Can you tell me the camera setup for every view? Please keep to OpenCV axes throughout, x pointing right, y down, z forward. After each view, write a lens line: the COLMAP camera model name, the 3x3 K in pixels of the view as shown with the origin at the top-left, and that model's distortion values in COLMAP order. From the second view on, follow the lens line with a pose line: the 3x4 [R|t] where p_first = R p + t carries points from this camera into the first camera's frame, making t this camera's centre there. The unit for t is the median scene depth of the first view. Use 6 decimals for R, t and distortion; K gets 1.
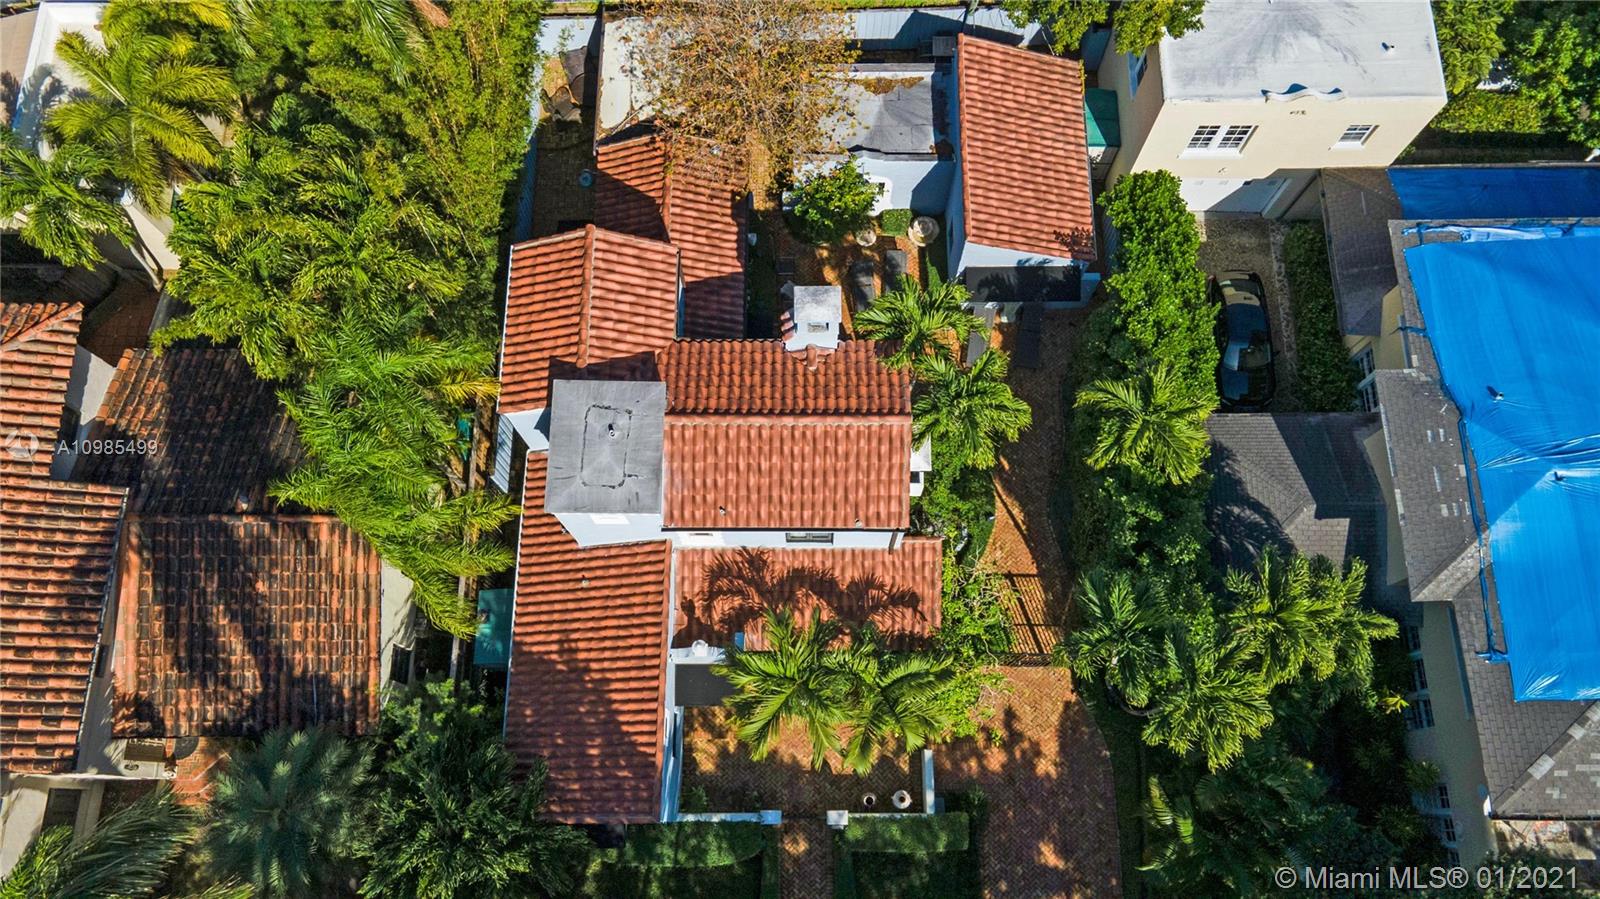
lens RADIAL K [[1190.9, 0, 800.0], [0, 1190.9, 449.5], [0, 0, 1]] dist [0.029941, 0.040194]
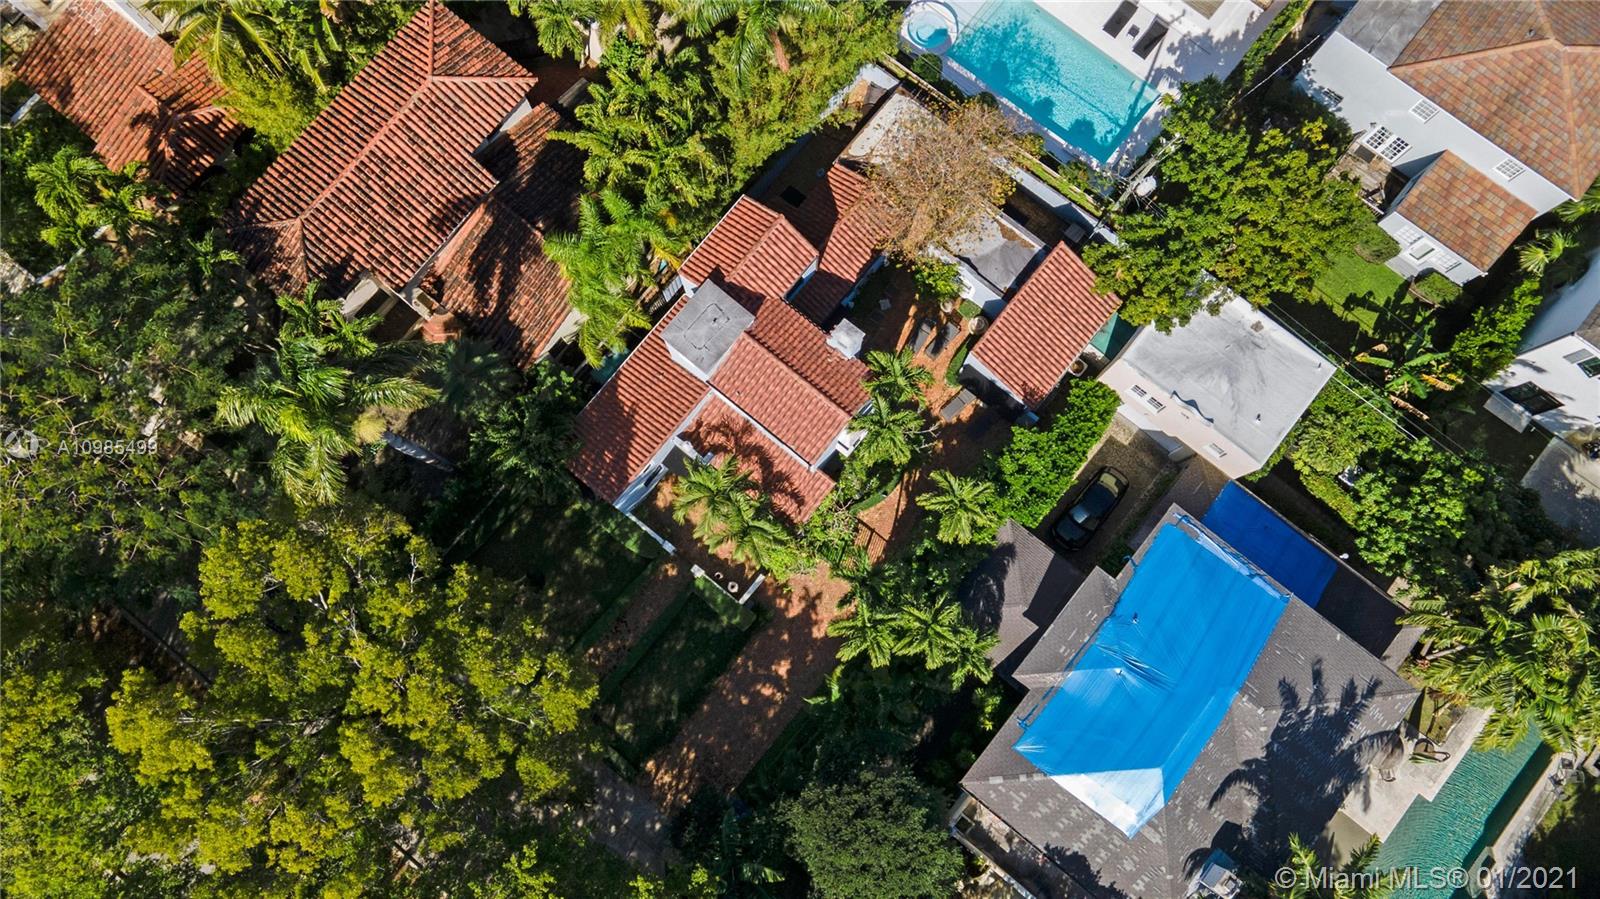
lens RADIAL K [[1183.2, 0, 800.0], [0, 1183.2, 449.5], [0, 0, 1]] dist [0.053680, -0.060054]
pose [[0.776842, 0.620667, -0.106247, 0.232913], [-0.600749, 0.781075, 0.170361, -0.226277], [0.188724, -0.068516, 0.979637, -0.687190]]
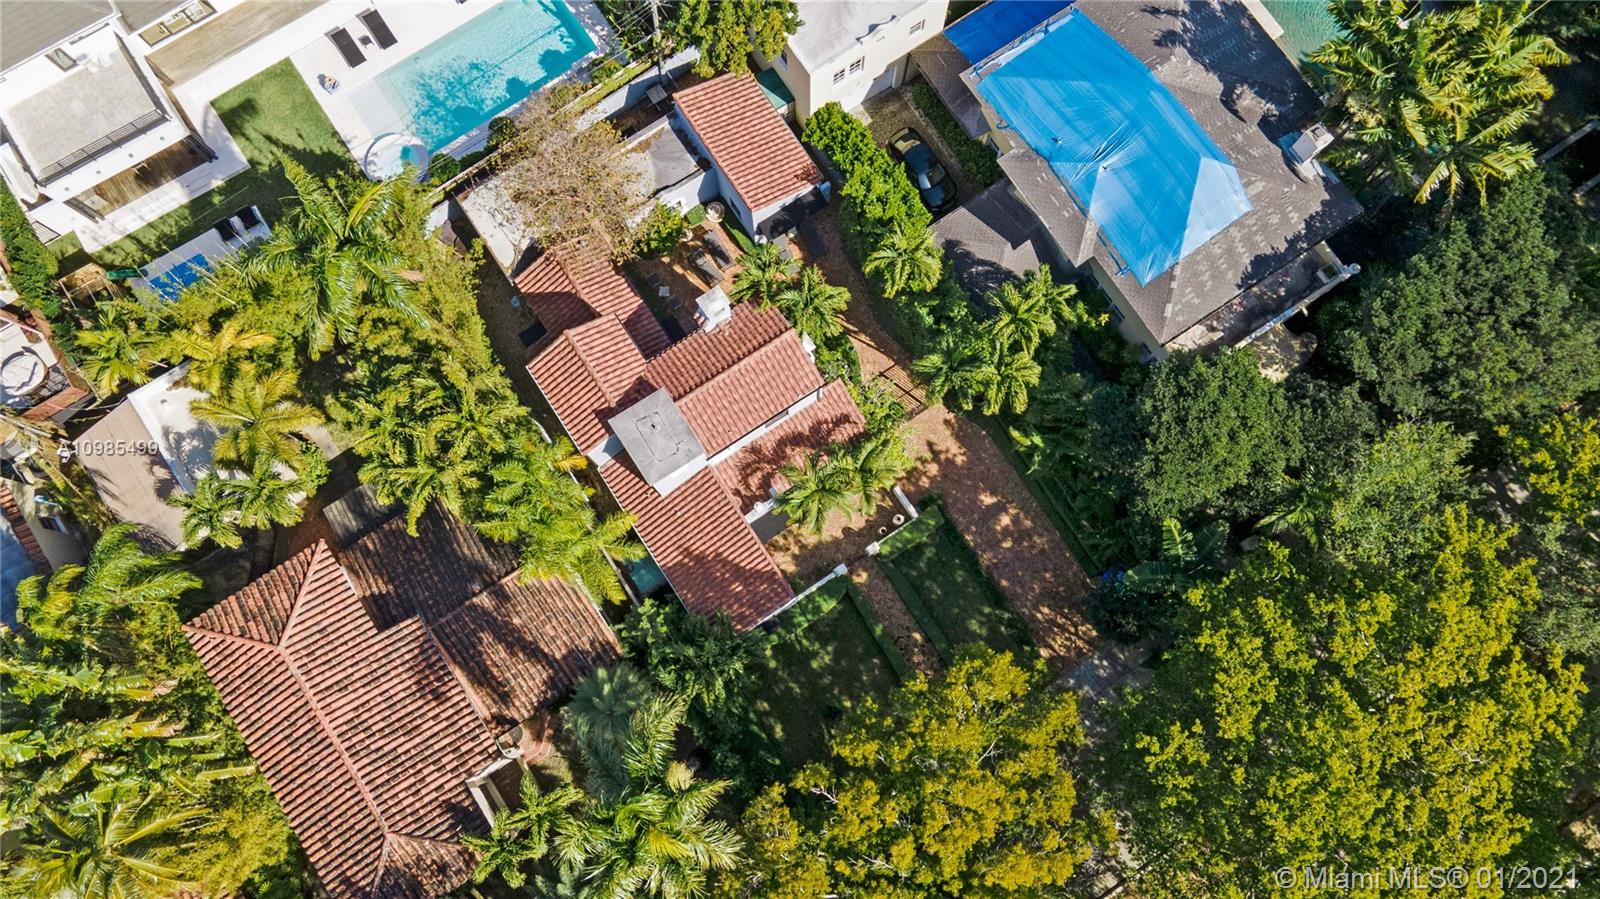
lens RADIAL K [[1190.9, 0, 800.0], [0, 1190.9, 449.5], [0, 0, 1]] dist [0.029941, 0.040194]
pose [[0.833663, -0.542690, 0.102437, -0.160661], [0.527131, 0.837231, 0.145523, -0.117637], [-0.164737, -0.067320, 0.984037, -0.676734]]
